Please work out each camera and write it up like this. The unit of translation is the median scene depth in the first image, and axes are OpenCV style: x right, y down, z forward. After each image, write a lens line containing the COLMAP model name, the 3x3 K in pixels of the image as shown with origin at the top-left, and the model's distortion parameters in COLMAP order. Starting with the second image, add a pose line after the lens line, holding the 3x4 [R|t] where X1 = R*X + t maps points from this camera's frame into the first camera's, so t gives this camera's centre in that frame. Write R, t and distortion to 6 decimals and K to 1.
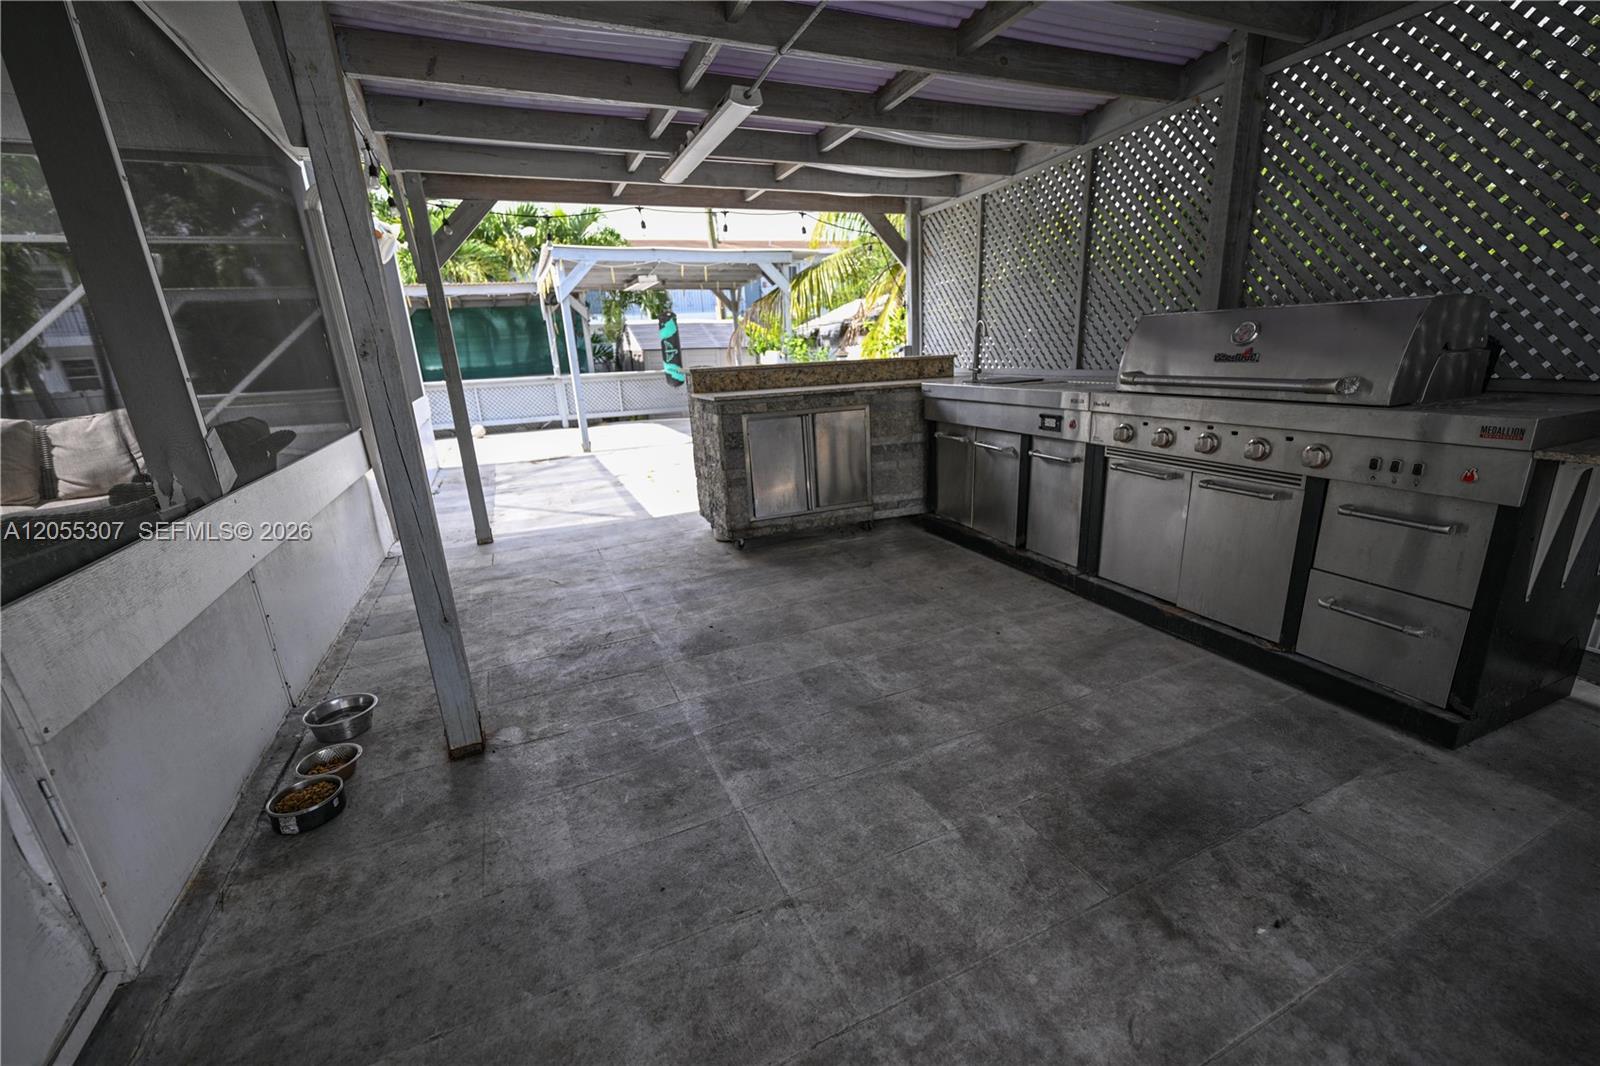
lens RADIAL K [[654.2, 0, 806.4], [0, 654.2, 537.0], [0, 0, 1]] dist [-0.002276, -0.000001]
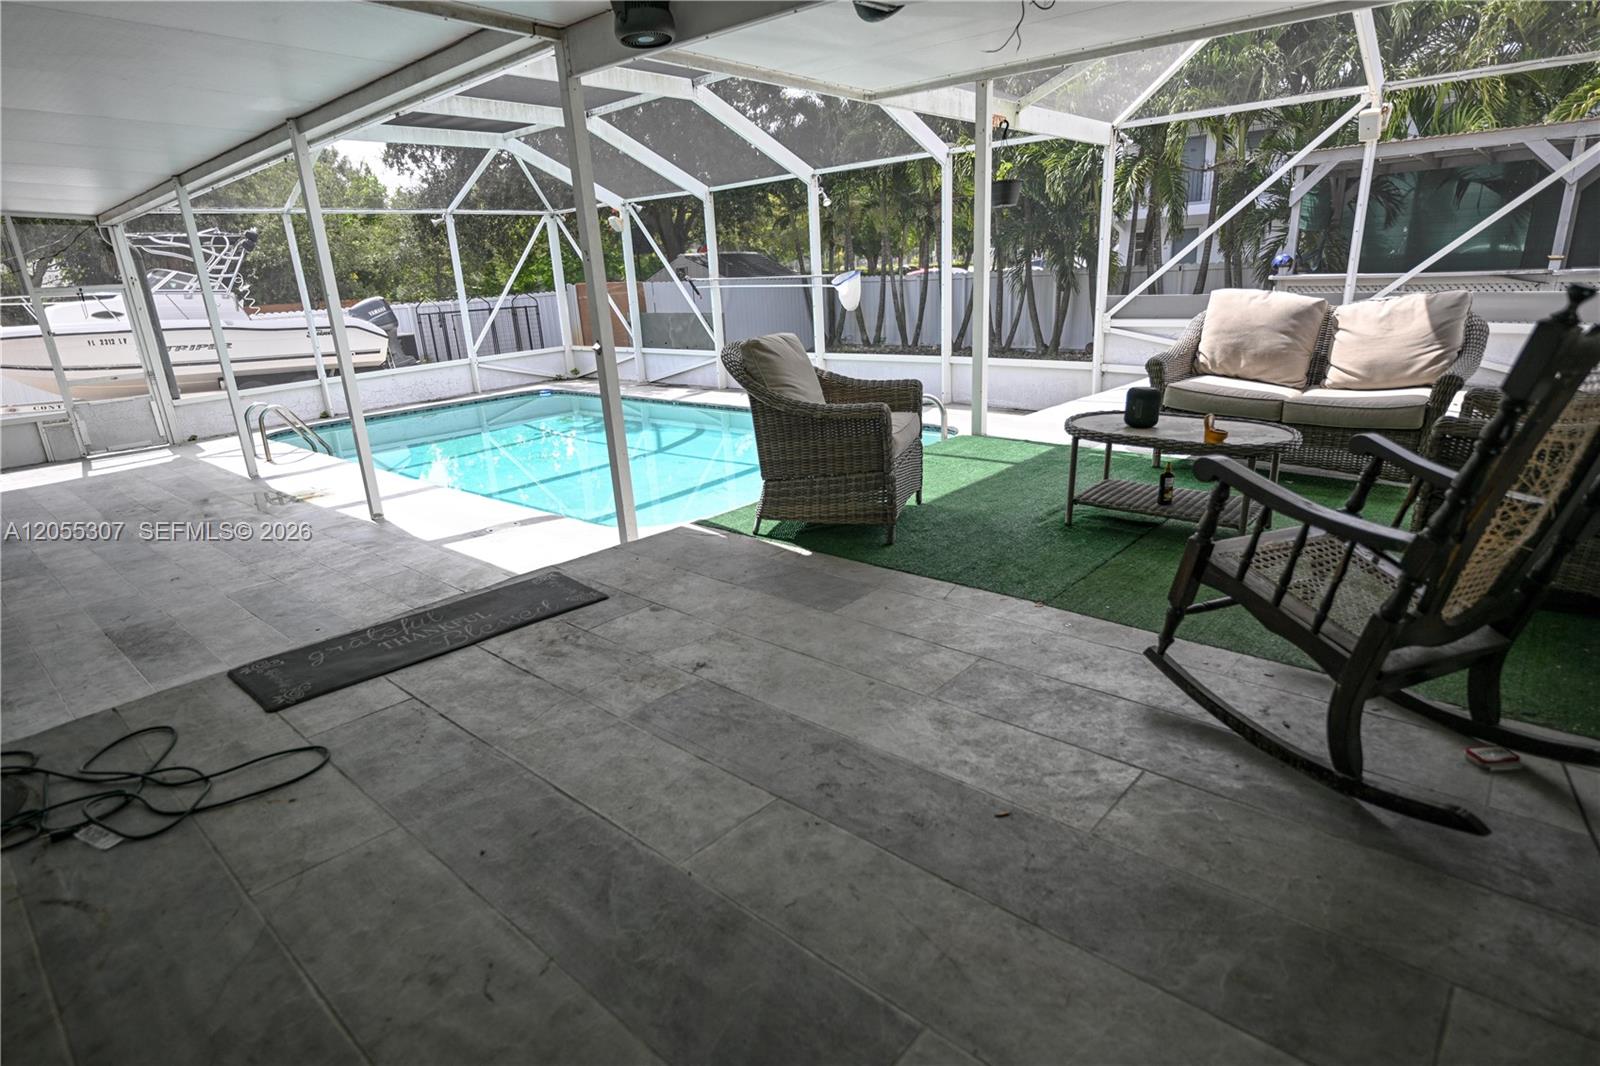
lens RADIAL K [[844.6, 0, 806.3], [0, 844.6, 528.9], [0, 0, 1]] dist [-0.001409, 0.001118]
pose [[0.409900, 0.299983, -0.861390, -0.377942], [-0.234779, 0.947251, 0.218162, 0.045688], [0.881397, 0.112812, 0.458708, -0.177779]]
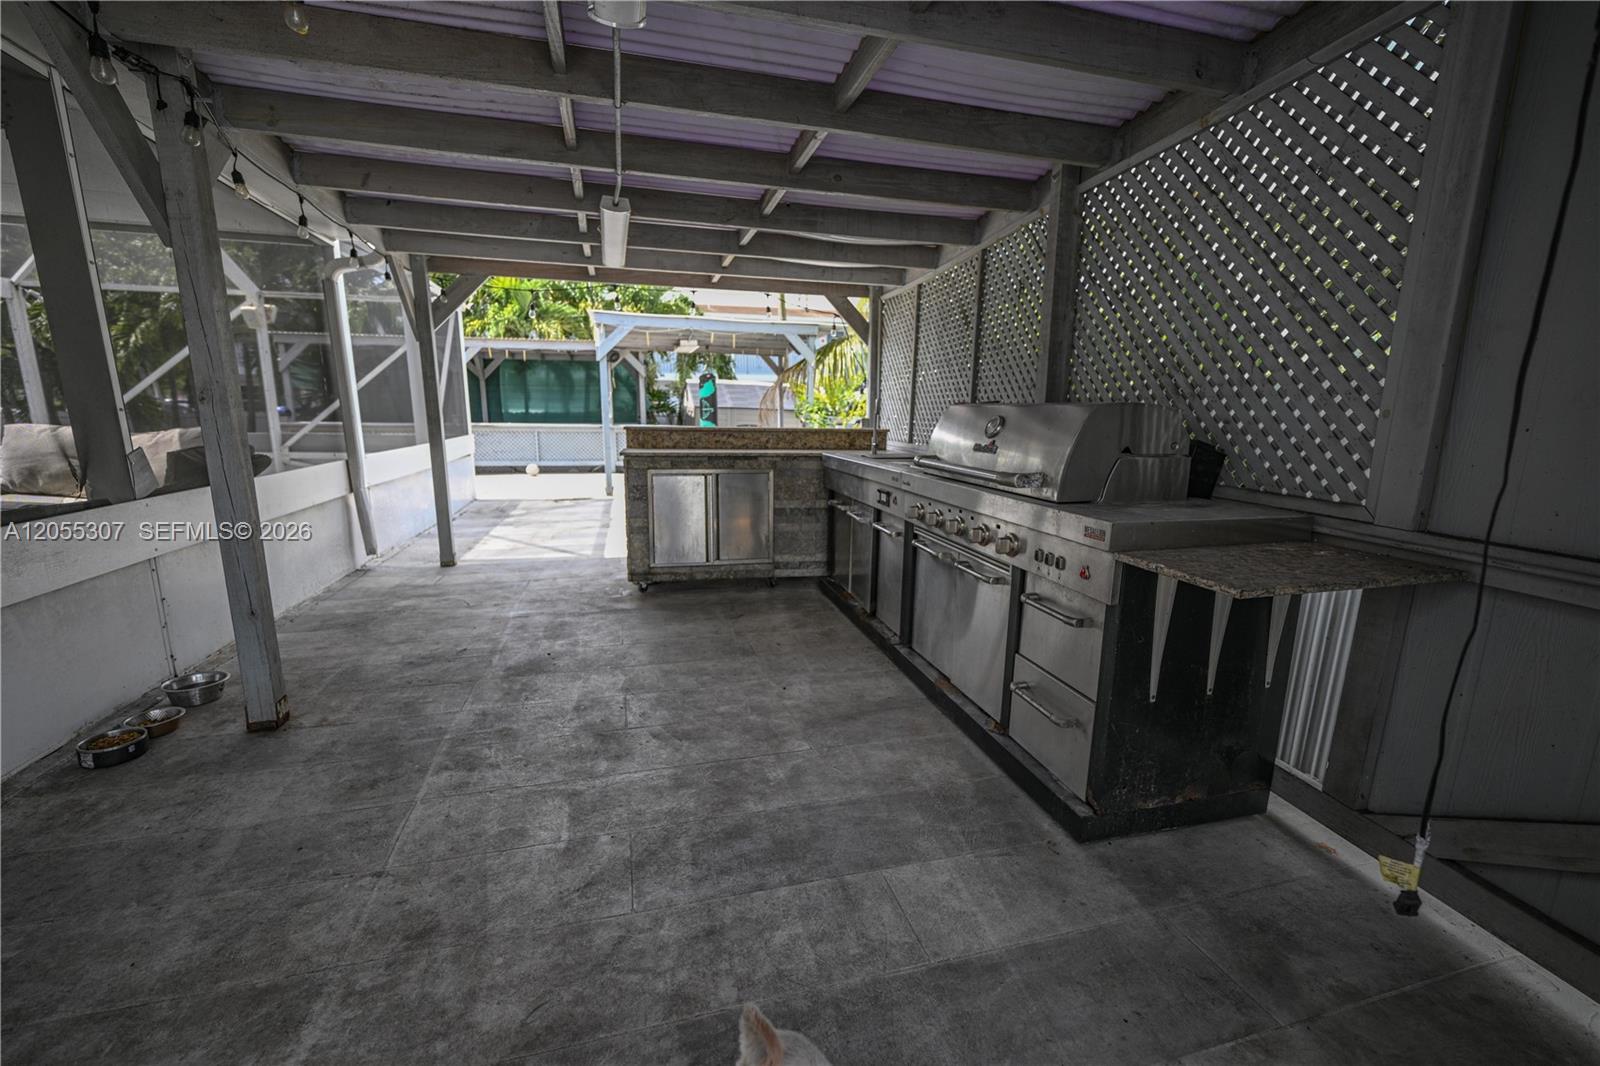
lens RADIAL K [[654.2, 0, 805.6], [0, 654.2, 537.5], [0, 0, 1]] dist [-0.002276, -0.000001]
pose [[0.986710, 0.087492, -0.136925, 0.326452], [-0.099487, 0.991541, -0.083355, -0.007884], [0.128474, 0.095870, 0.987068, -0.047567]]
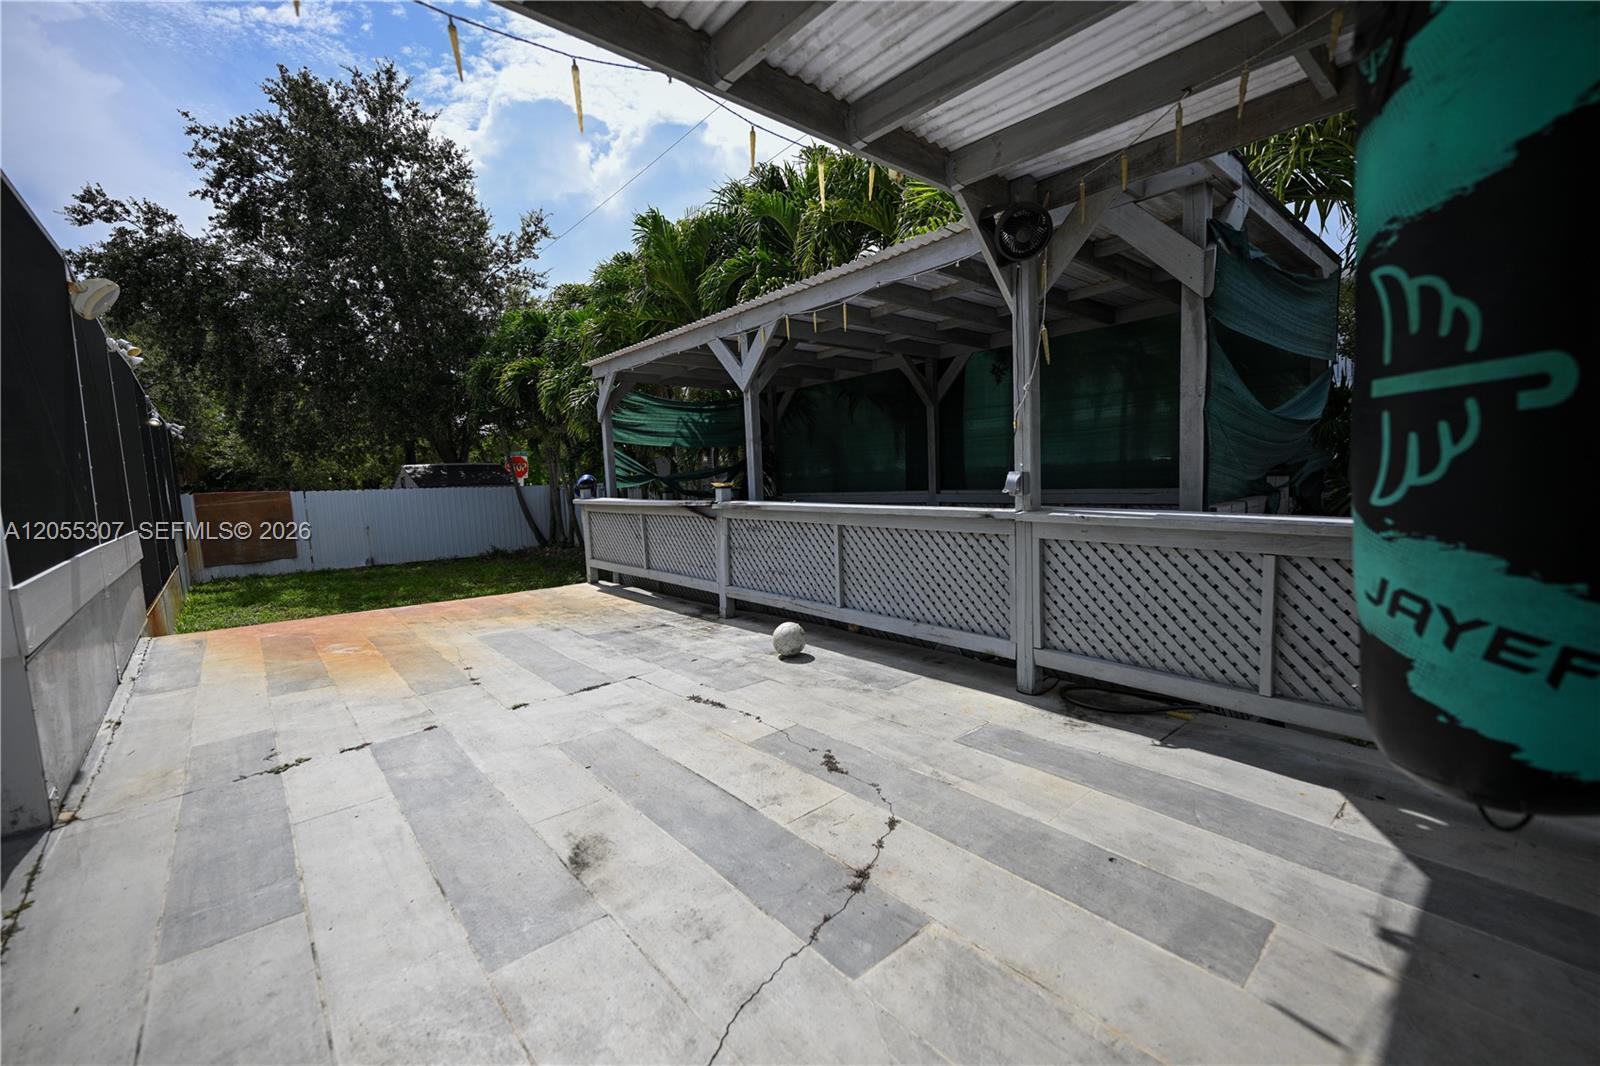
lens RADIAL K [[654.2, 0, 797.8], [0, 654.2, 538.5], [0, 0, 1]] dist [-0.002276, -0.000001]
pose [[0.302628, 0.136494, -0.943284, -0.437908], [-0.242762, 0.968090, 0.062200, -0.706230], [0.921674, 0.210171, 0.326107, 2.538382]]
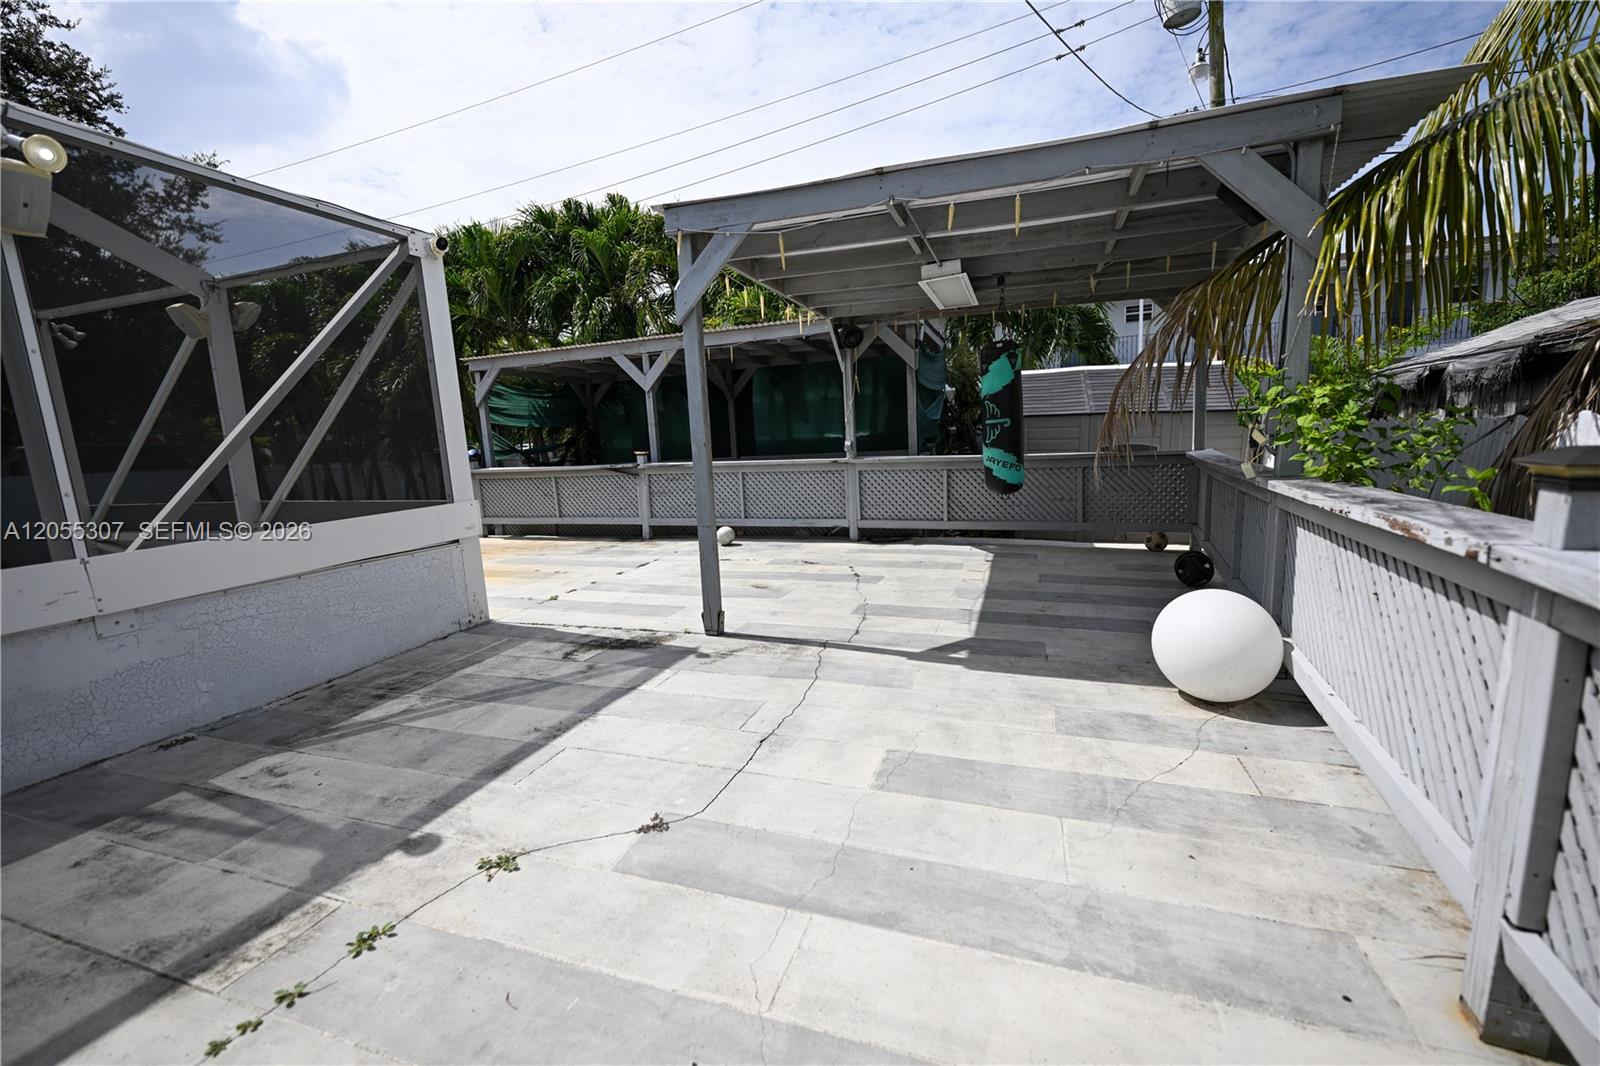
lens RADIAL K [[654.2, 0, 800.6], [0, 654.2, 538.7], [0, 0, 1]] dist [-0.002276, -0.000001]
pose [[0.736560, 0.123614, -0.664981, 0.041242], [-0.180810, 0.983363, -0.017475, -0.464598], [0.651757, 0.133106, 0.746656, 1.569386]]
